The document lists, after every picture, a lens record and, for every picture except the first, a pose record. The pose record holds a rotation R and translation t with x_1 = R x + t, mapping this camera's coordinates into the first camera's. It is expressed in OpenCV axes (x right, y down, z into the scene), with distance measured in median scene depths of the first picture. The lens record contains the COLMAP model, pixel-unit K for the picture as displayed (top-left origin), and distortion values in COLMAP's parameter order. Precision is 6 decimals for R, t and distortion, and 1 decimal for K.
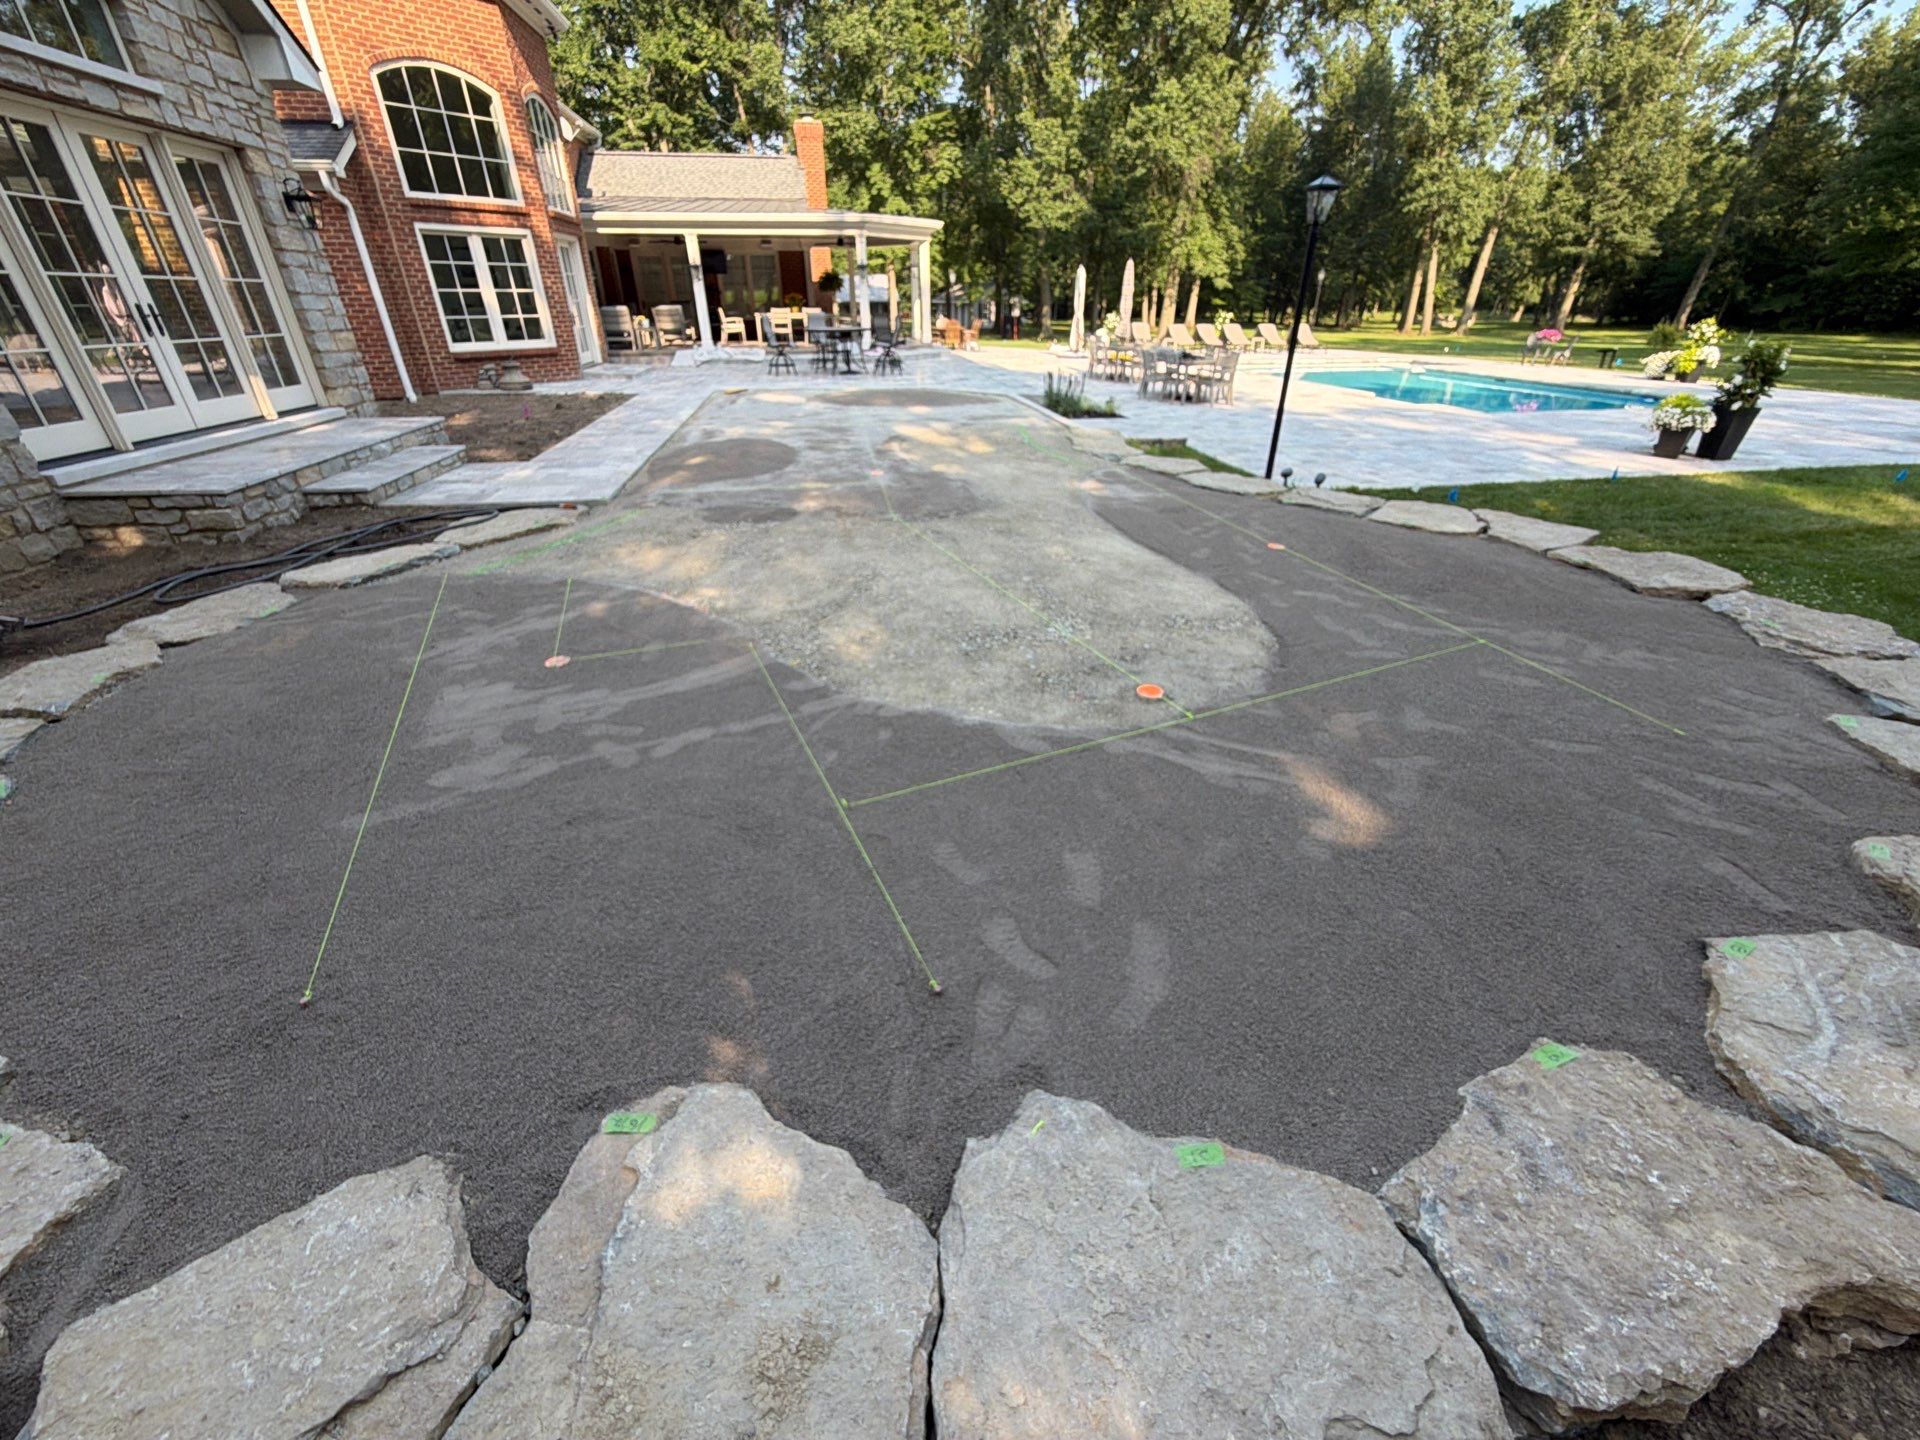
lens RADIAL K [[765.1, 0, 961.9], [0, 765.1, 722.3], [0, 0, 1]] dist [-0.000216, -0.000057]
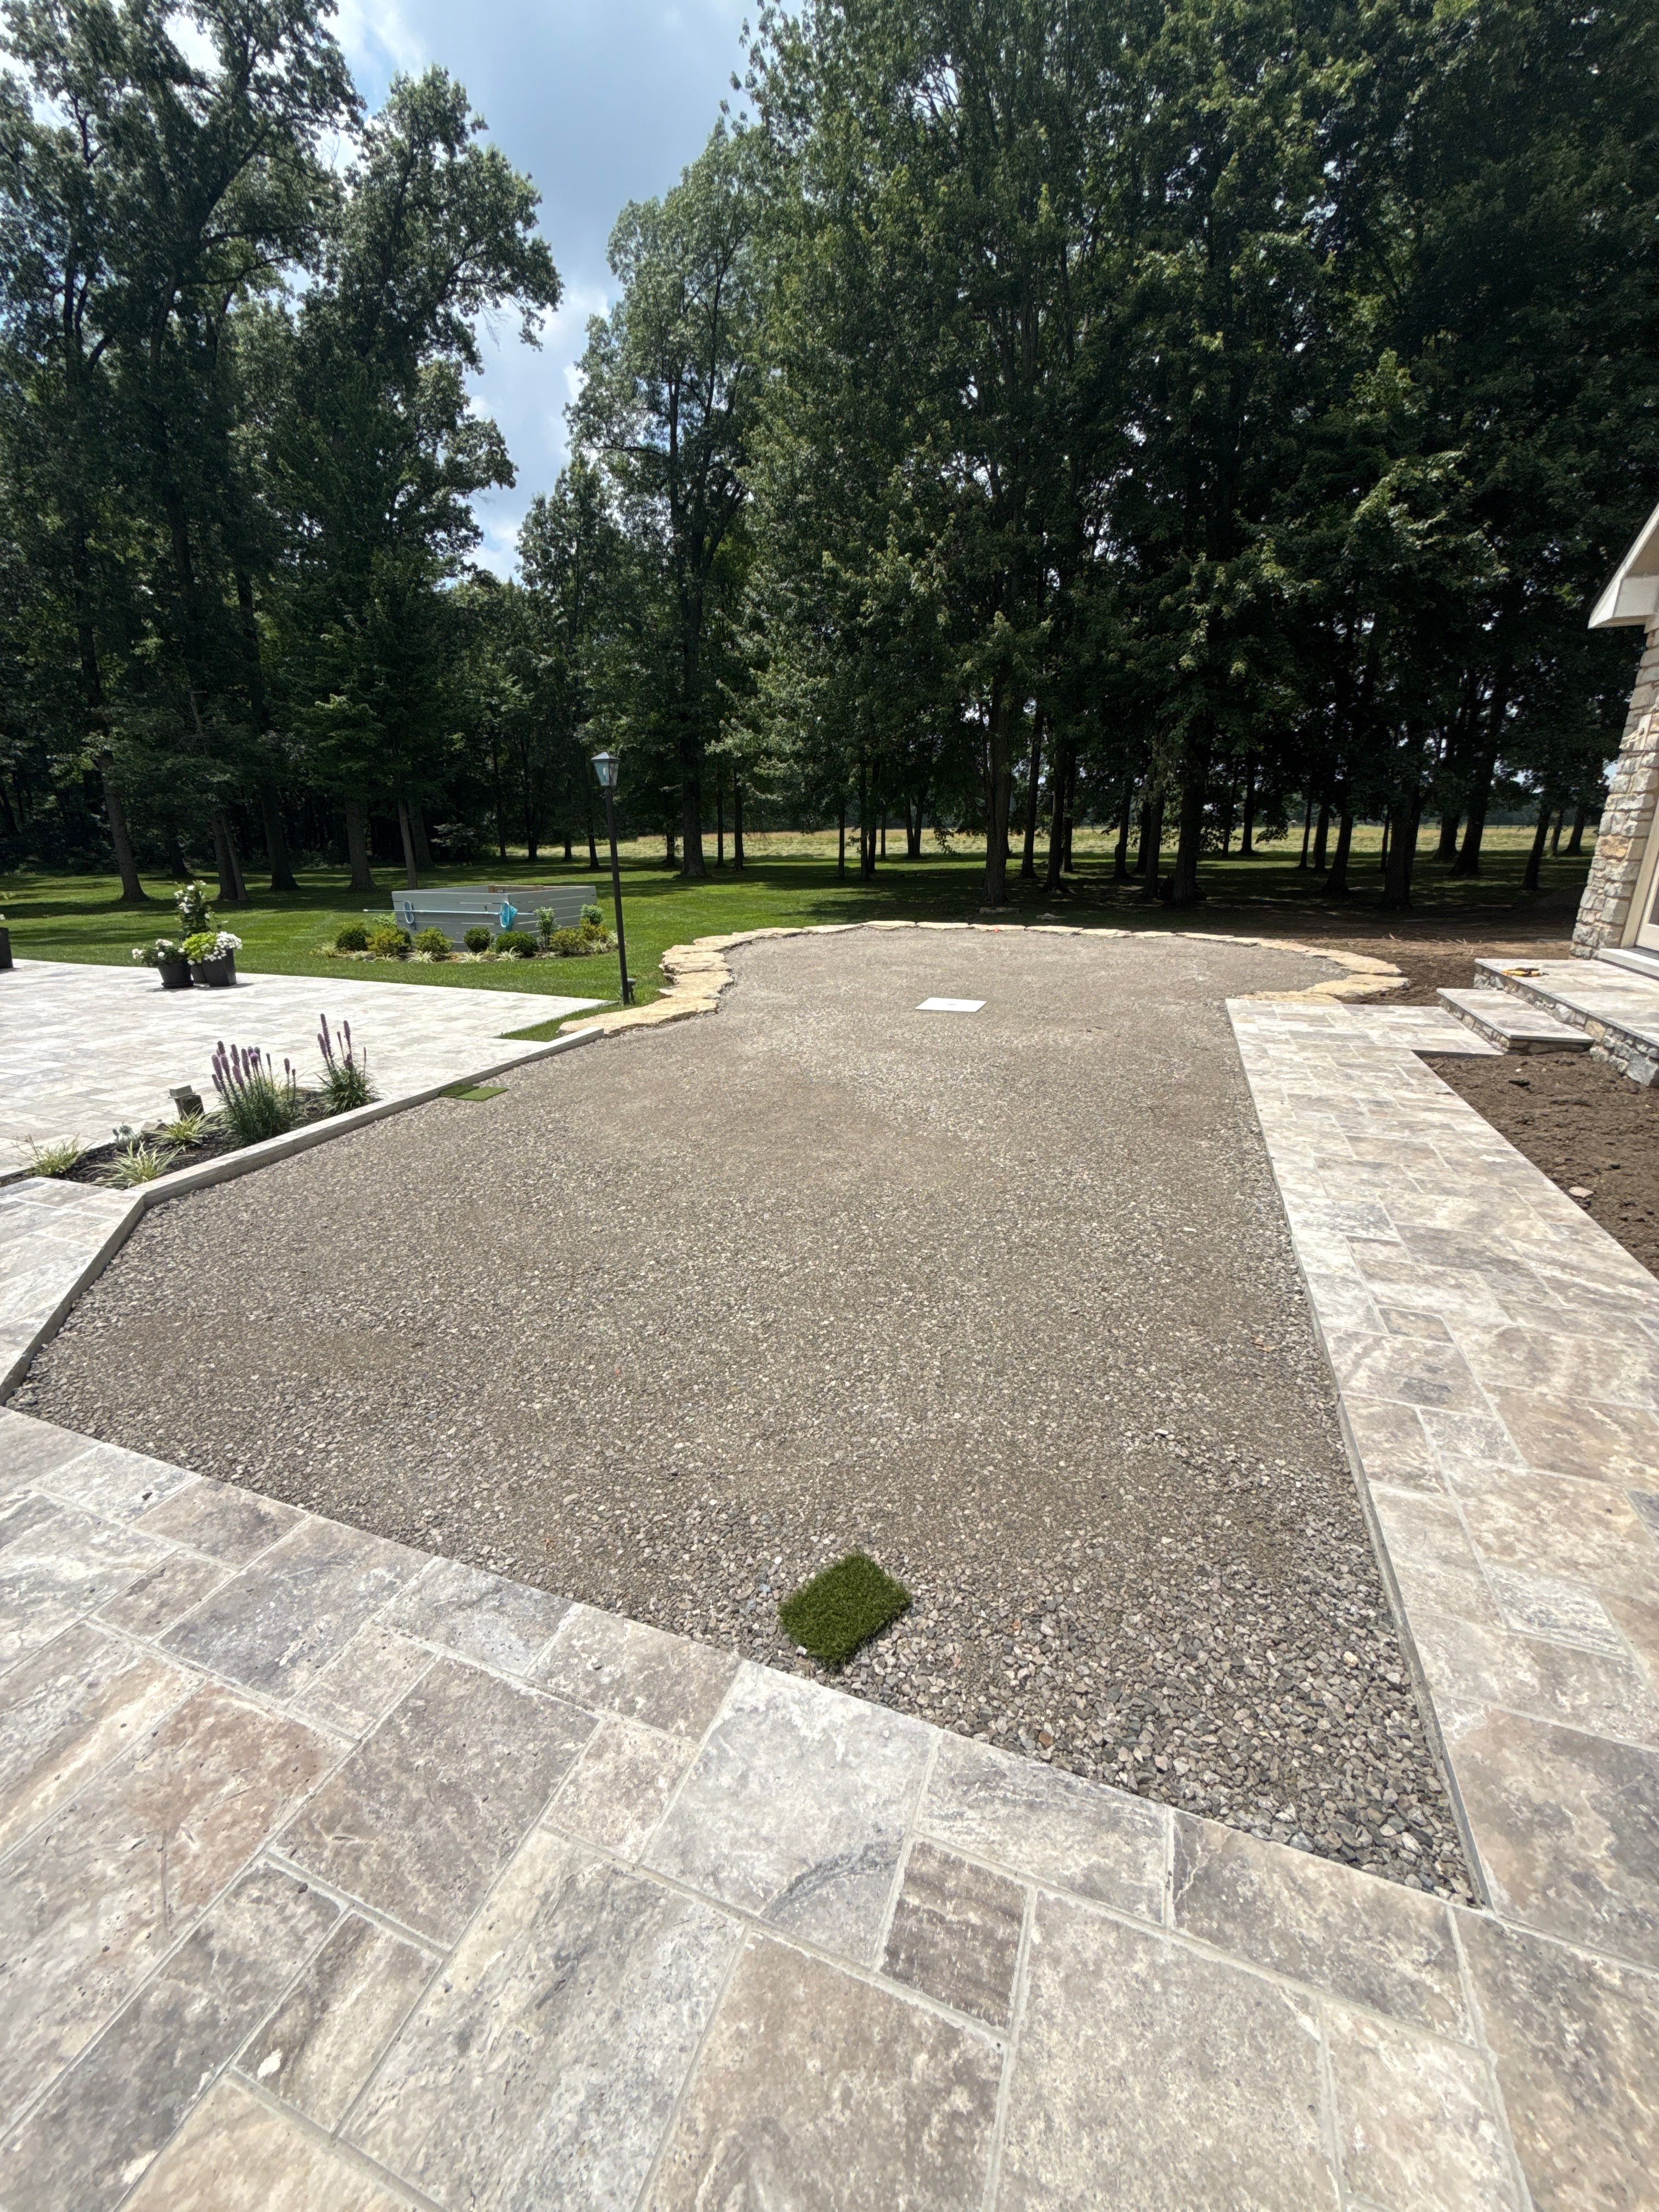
lens RADIAL K [[881.5, 0, 830.1], [0, 881.5, 1113.9], [0, 0, 1]] dist [-0.000216, -0.000057]
pose [[-0.867925, -0.144537, 0.475200, -0.465136], [0.251054, 0.697857, 0.670796, -0.925334], [-0.428576, 0.701502, -0.569401, 1.633562]]
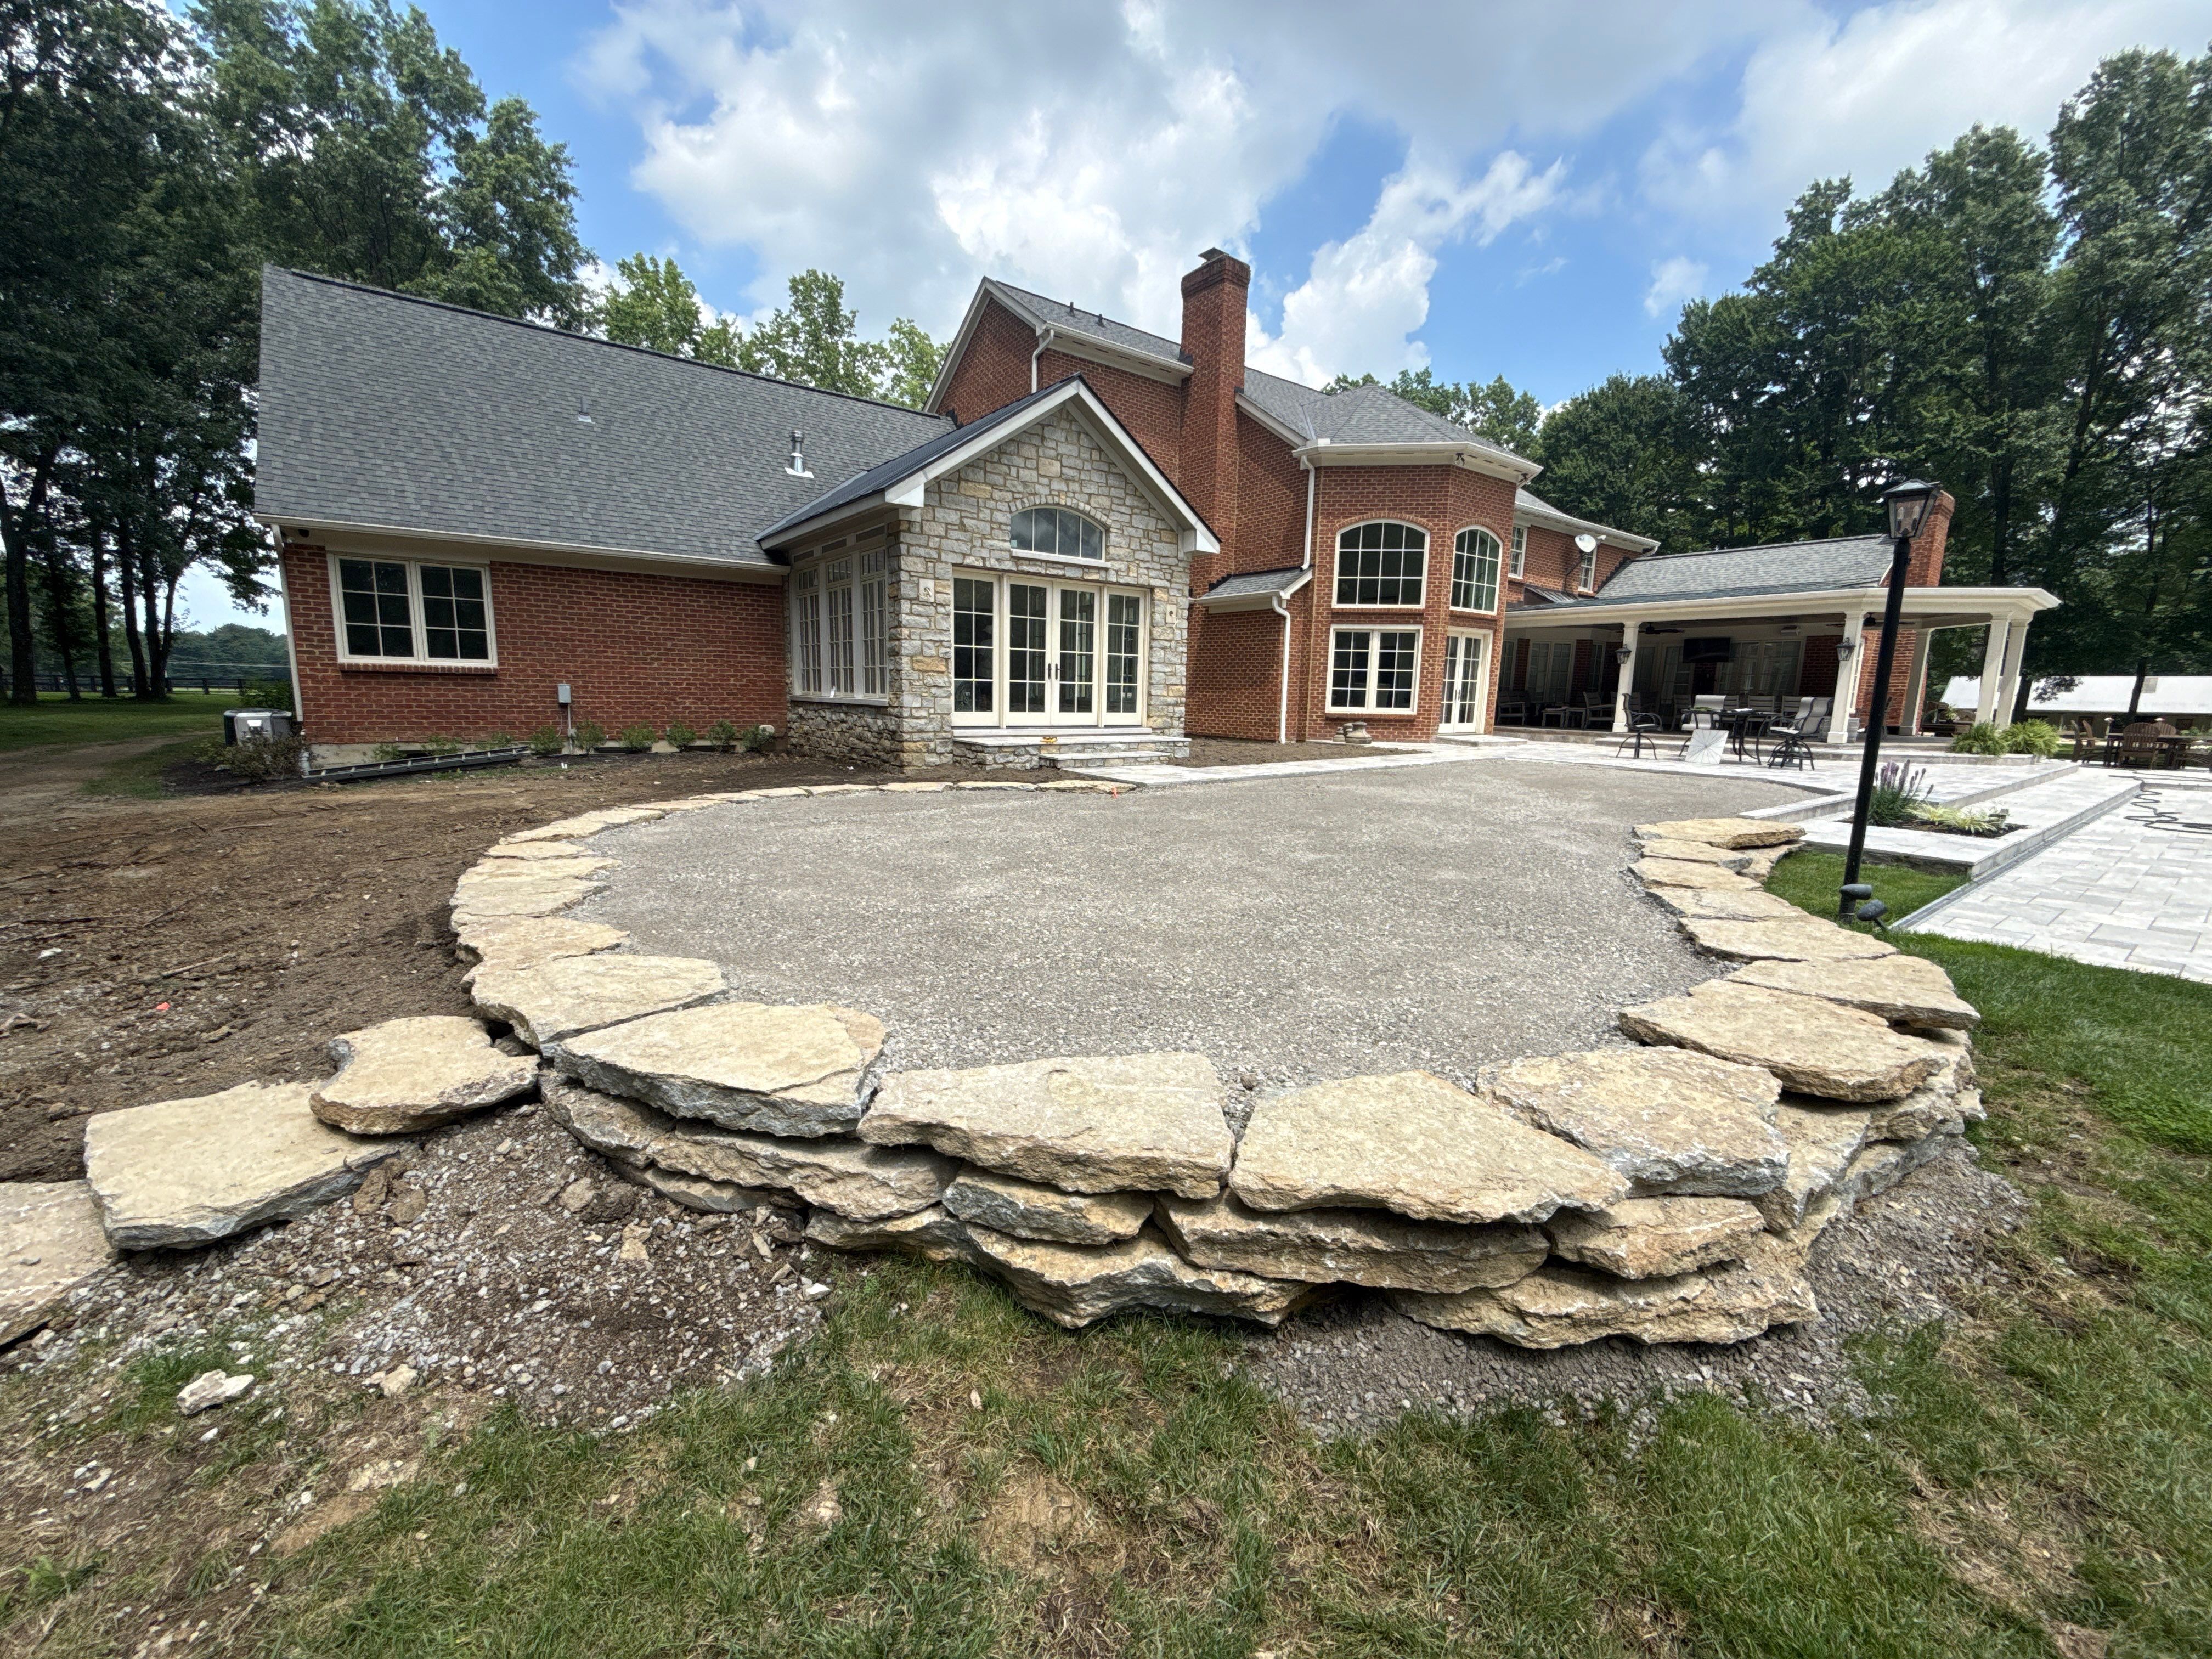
lens RADIAL K [[881.5, 0, 1101.2], [0, 881.5, 825.7], [0, 0, 1]] dist [-0.000216, -0.000057]
pose [[0.462809, 0.144220, -0.874647, 0.696150], [-0.447652, 0.889649, -0.090176, -0.032029], [0.765124, 0.433272, 0.476299, 0.159959]]
